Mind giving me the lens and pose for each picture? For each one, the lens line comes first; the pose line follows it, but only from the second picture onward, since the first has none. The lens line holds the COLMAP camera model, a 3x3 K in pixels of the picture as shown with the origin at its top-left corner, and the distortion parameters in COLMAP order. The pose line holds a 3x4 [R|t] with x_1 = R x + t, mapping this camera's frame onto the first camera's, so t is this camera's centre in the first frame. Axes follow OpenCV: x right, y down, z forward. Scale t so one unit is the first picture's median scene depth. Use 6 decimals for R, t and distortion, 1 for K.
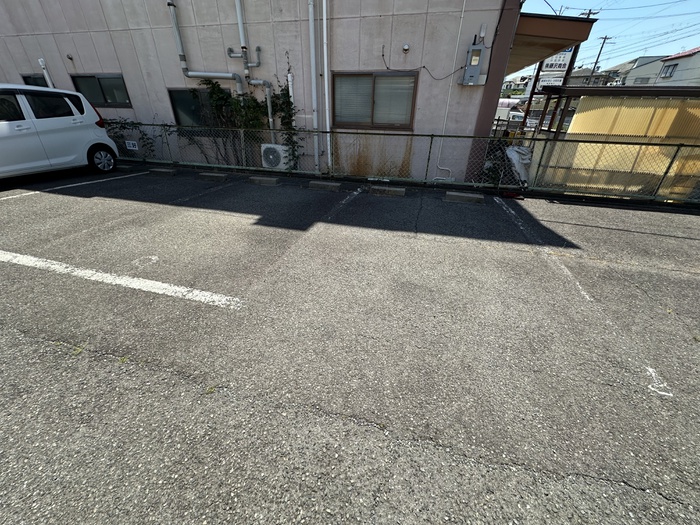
lens RADIAL K [[280.3, 0, 347.9], [0, 280.3, 261.4], [0, 0, 1]] dist [-0.003438, 0.000241]
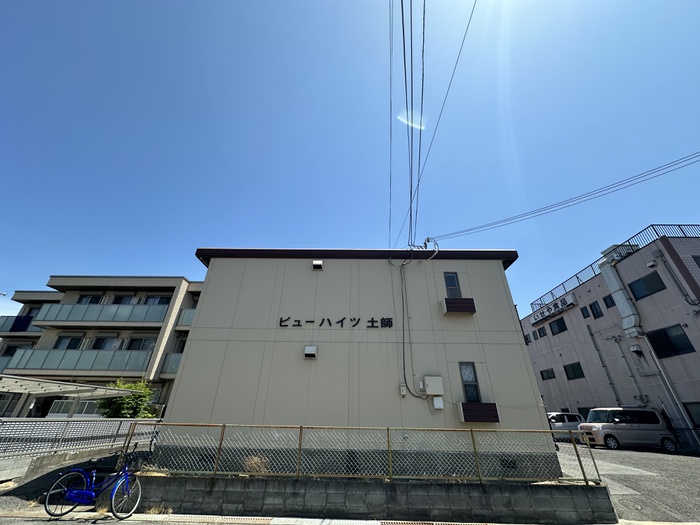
lens RADIAL K [[280.3, 0, 349.0], [0, 280.3, 263.1], [0, 0, 1]] dist [-0.003438, 0.000241]
pose [[0.250614, -0.482048, -0.839537, 1.719868], [-0.475889, 0.693854, -0.540459, 1.074378], [0.843043, 0.534973, -0.055512, -1.799479]]
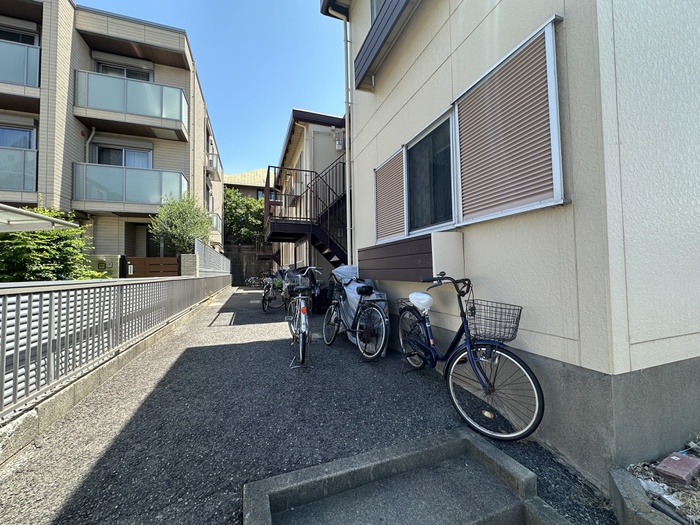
lens RADIAL K [[280.3, 0, 350.3], [0, 280.3, 262.1], [0, 0, 1]] dist [-0.003438, 0.000241]
pose [[0.573534, -0.055347, -0.817310, 0.269082], [-0.370671, 0.872198, -0.319176, 1.429453], [0.730522, 0.486011, 0.479720, -2.468485]]
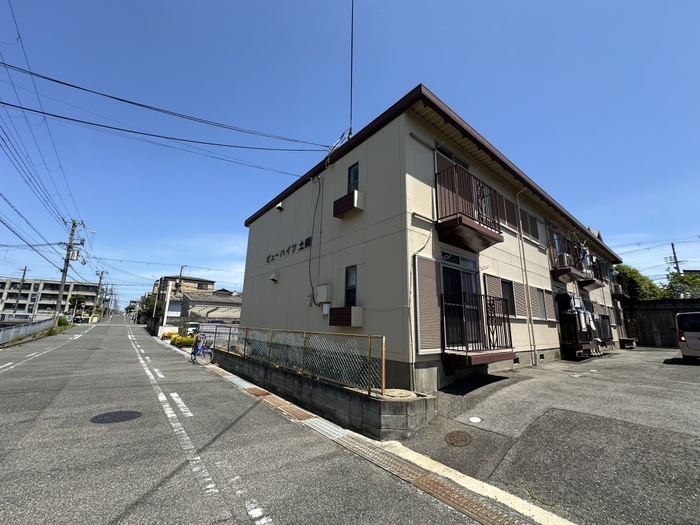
lens RADIAL K [[280.3, 0, 350.1], [0, 280.3, 260.9], [0, 0, 1]] dist [-0.003438, 0.000241]
pose [[-0.583356, -0.199688, -0.787287, 1.474064], [-0.412650, 0.907754, 0.075518, 0.328489], [0.699583, 0.368927, -0.611944, -0.470152]]
